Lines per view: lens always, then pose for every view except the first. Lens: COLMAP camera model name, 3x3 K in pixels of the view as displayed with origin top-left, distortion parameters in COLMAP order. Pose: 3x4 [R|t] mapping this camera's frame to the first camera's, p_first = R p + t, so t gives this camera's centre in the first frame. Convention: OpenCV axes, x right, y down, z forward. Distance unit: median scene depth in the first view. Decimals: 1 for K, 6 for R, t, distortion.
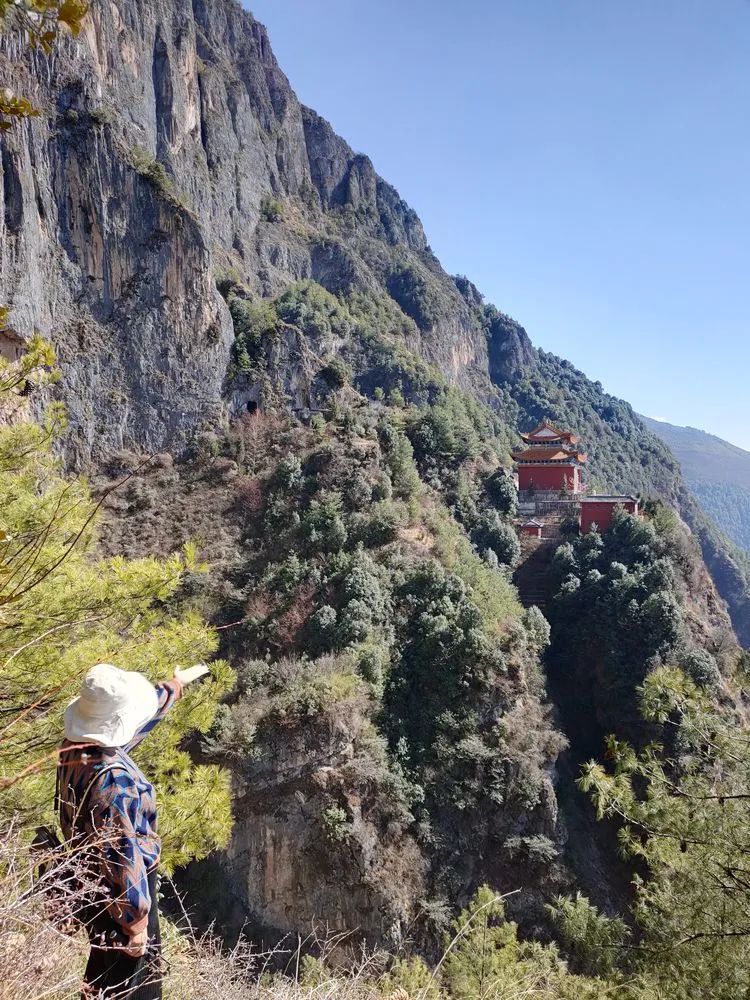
lens RADIAL K [[741.8, 0, 389.7], [0, 741.8, 525.8], [0, 0, 1]] dist [0.039048, -0.050468]
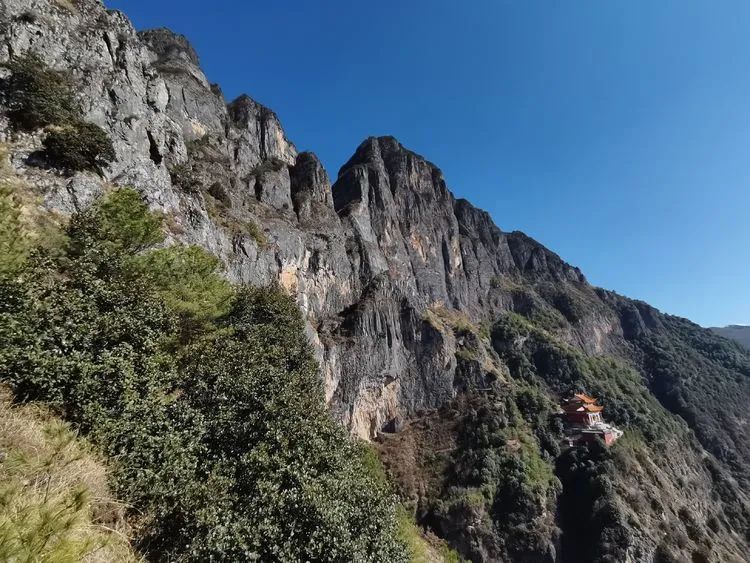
lens RADIAL K [[371.8, 0, 368.2], [0, 371.8, 278.0], [0, 0, 1]] dist [-0.002340, -0.006605]
pose [[0.825942, -0.180823, -0.533968, 0.404377], [-0.000096, 0.947119, -0.320882, -0.117556], [0.563754, 0.265082, 0.782248, -0.525346]]
